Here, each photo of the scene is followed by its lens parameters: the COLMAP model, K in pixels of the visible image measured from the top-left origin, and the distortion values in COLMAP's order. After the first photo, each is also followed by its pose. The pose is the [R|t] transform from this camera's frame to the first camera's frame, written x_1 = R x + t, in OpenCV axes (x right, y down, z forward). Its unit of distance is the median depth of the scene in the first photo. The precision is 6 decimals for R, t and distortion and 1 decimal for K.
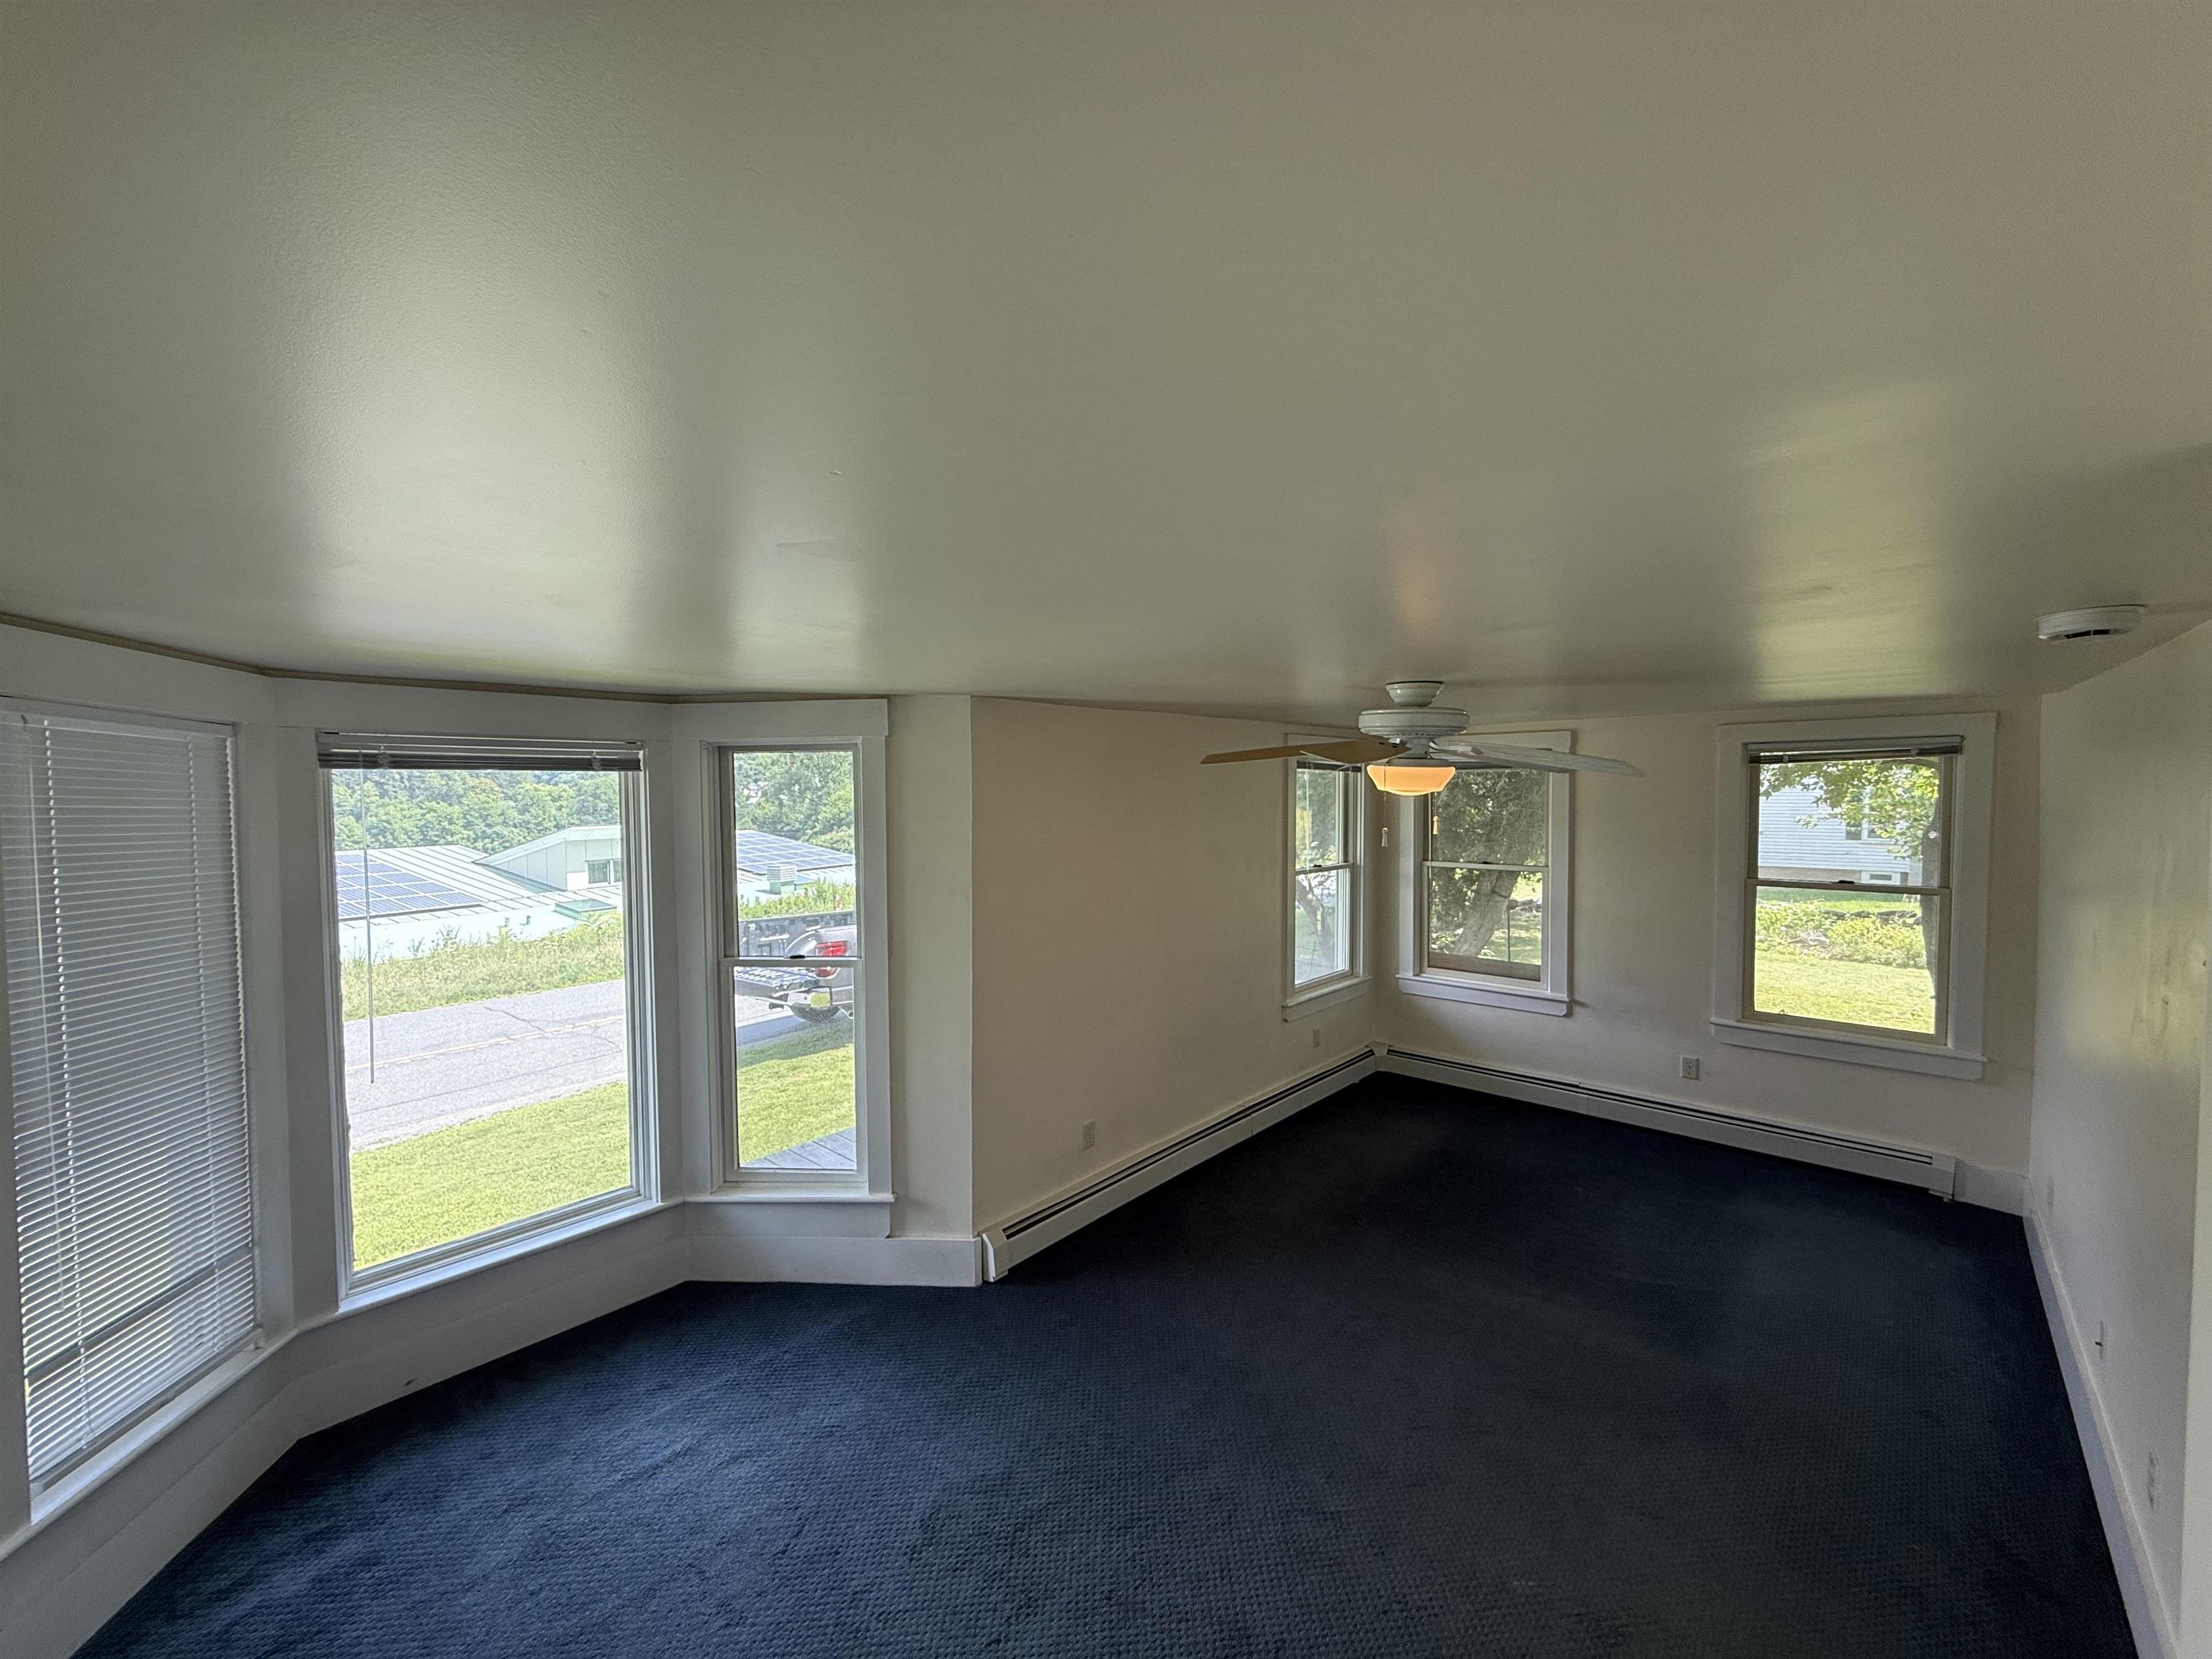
lens RADIAL K [[885.2, 0, 1103.6], [0, 885.2, 827.4], [0, 0, 1]] dist [0.000486, 0.000502]
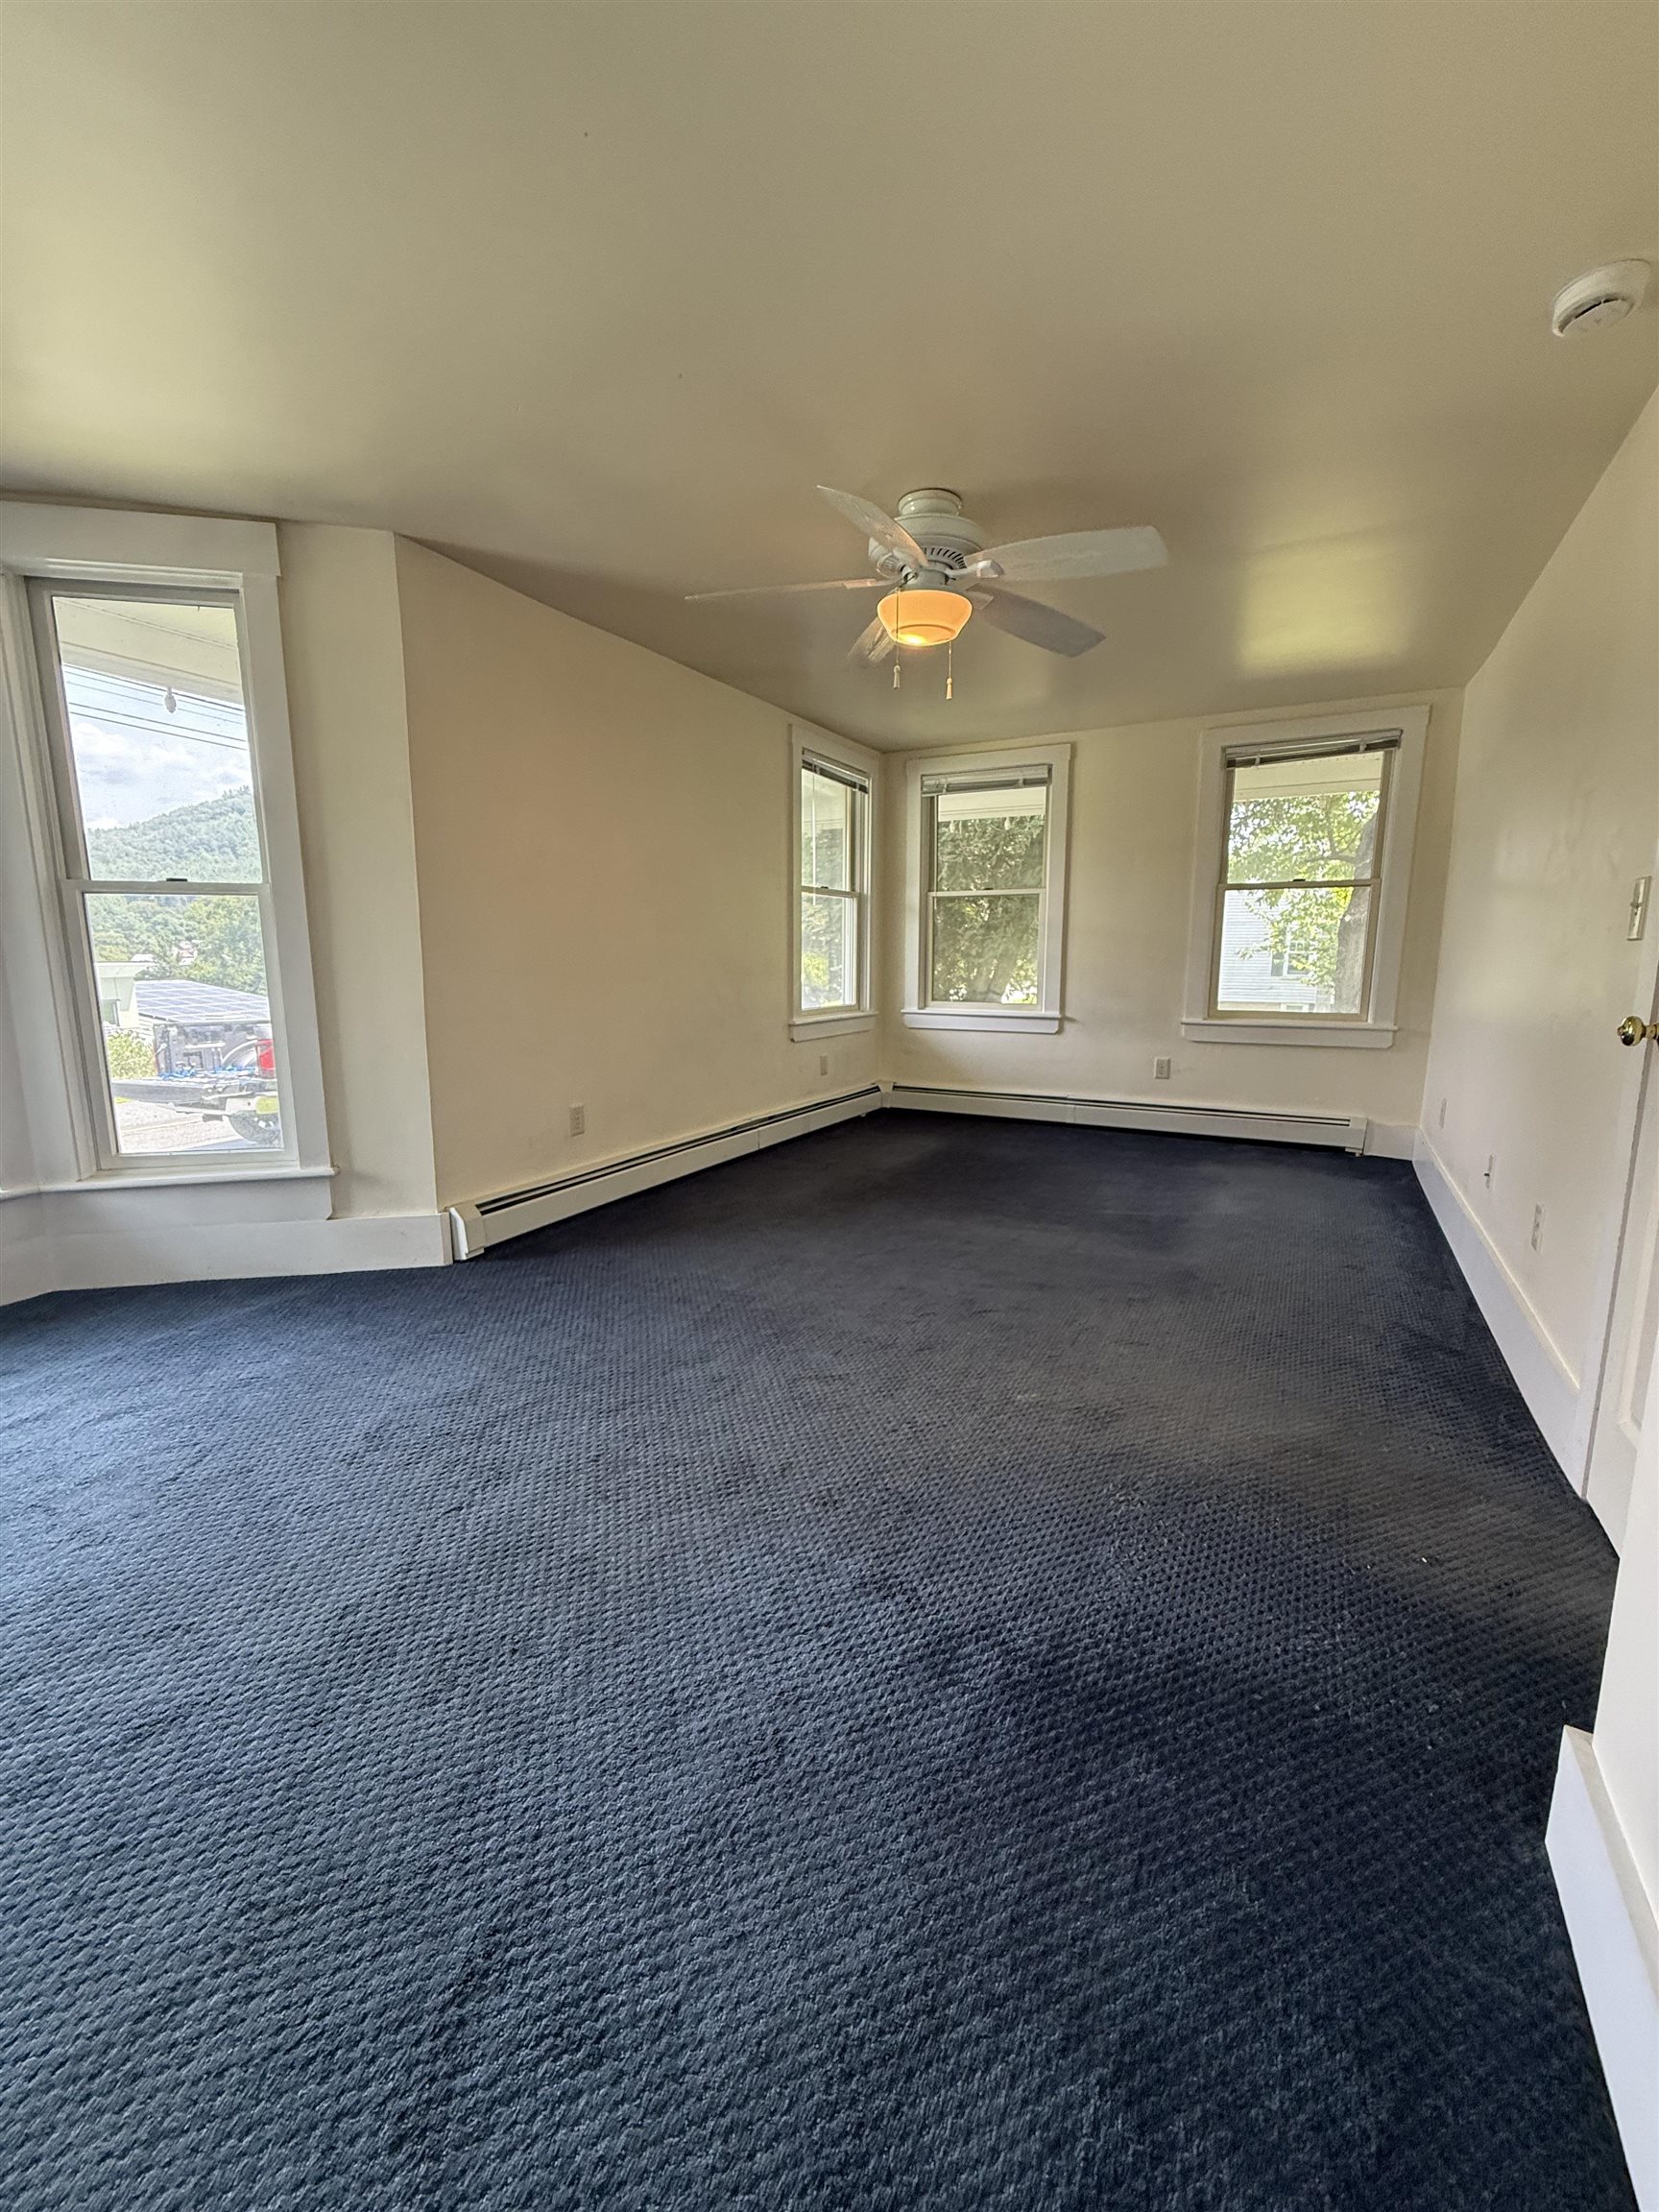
lens RADIAL K [[885.2, 0, 832.8], [0, 885.2, 1104.5], [0, 0, 1]] dist [0.000486, 0.000502]
pose [[0.969731, -0.032840, 0.241956, 0.018407], [0.002765, 0.992328, 0.123604, 0.224946], [-0.244159, -0.119194, 0.962382, 0.075027]]
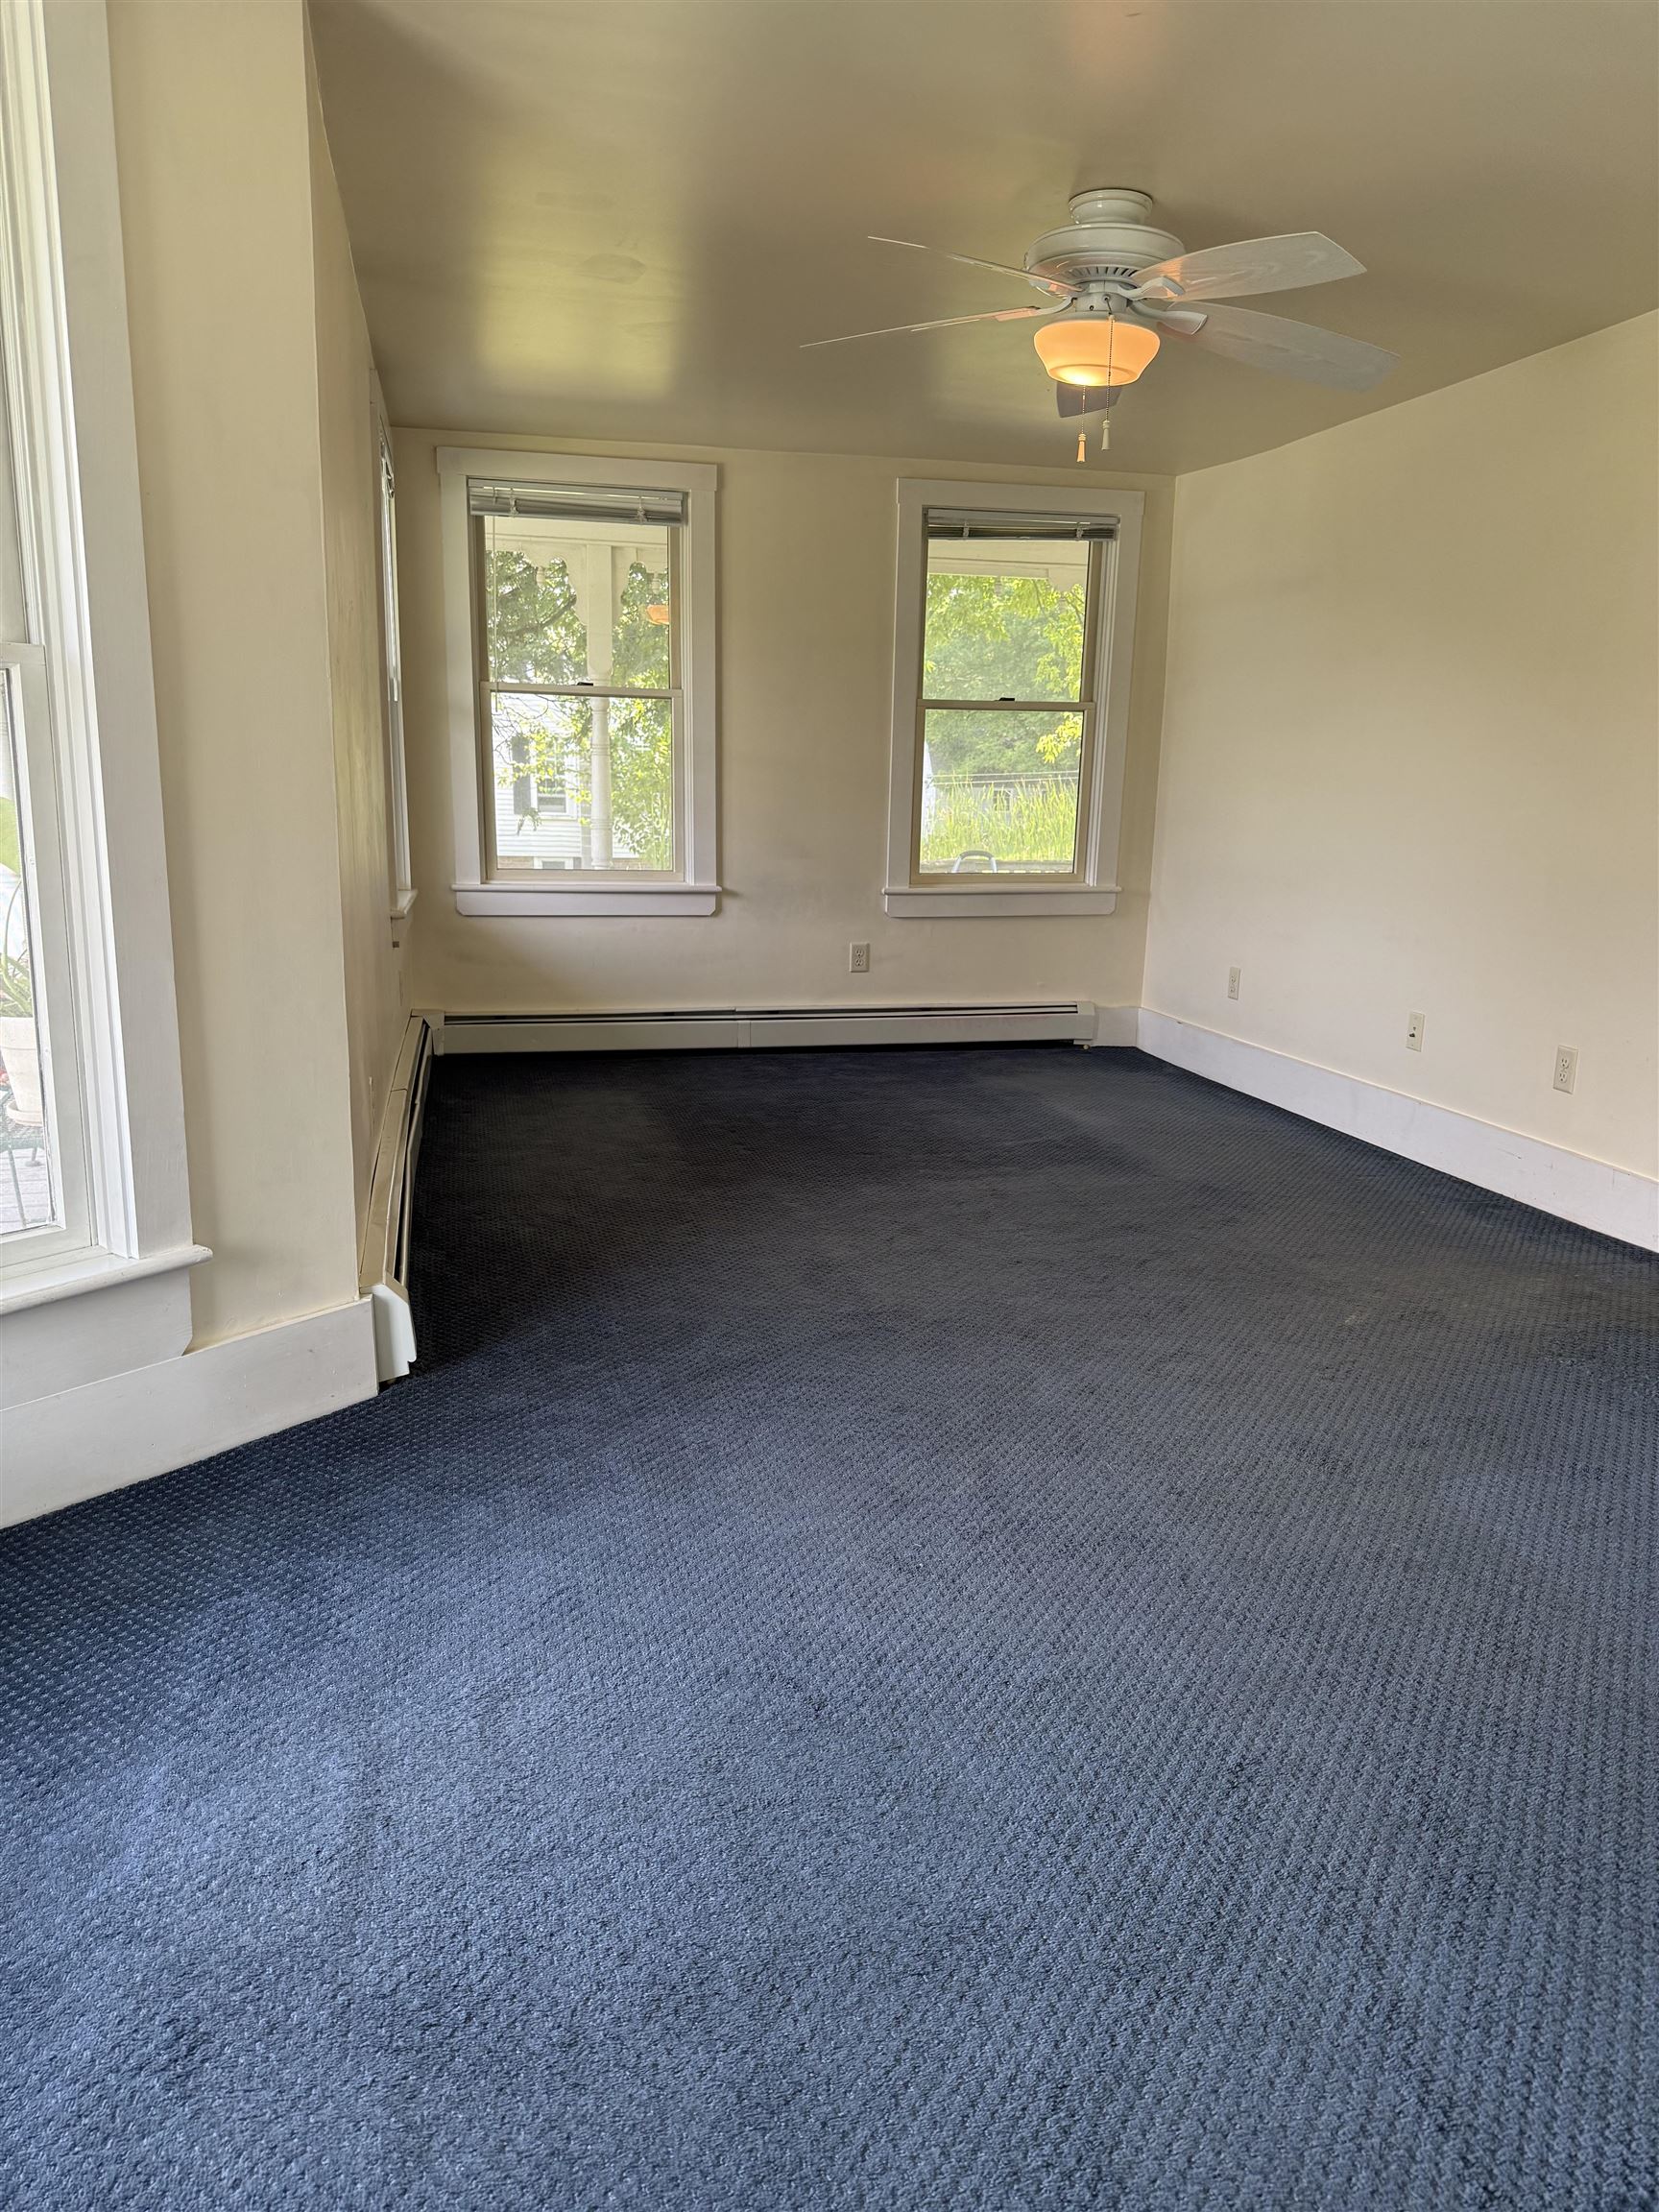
lens RADIAL K [[1557.2, 0, 827.3], [0, 1557.2, 1125.3], [0, 0, 1]] dist [0.068945, -0.070615]
pose [[0.566445, -0.161112, 0.808198, -0.578001], [0.017054, 0.982785, 0.183963, 0.206309], [-0.823923, -0.090421, 0.559441, 0.318810]]
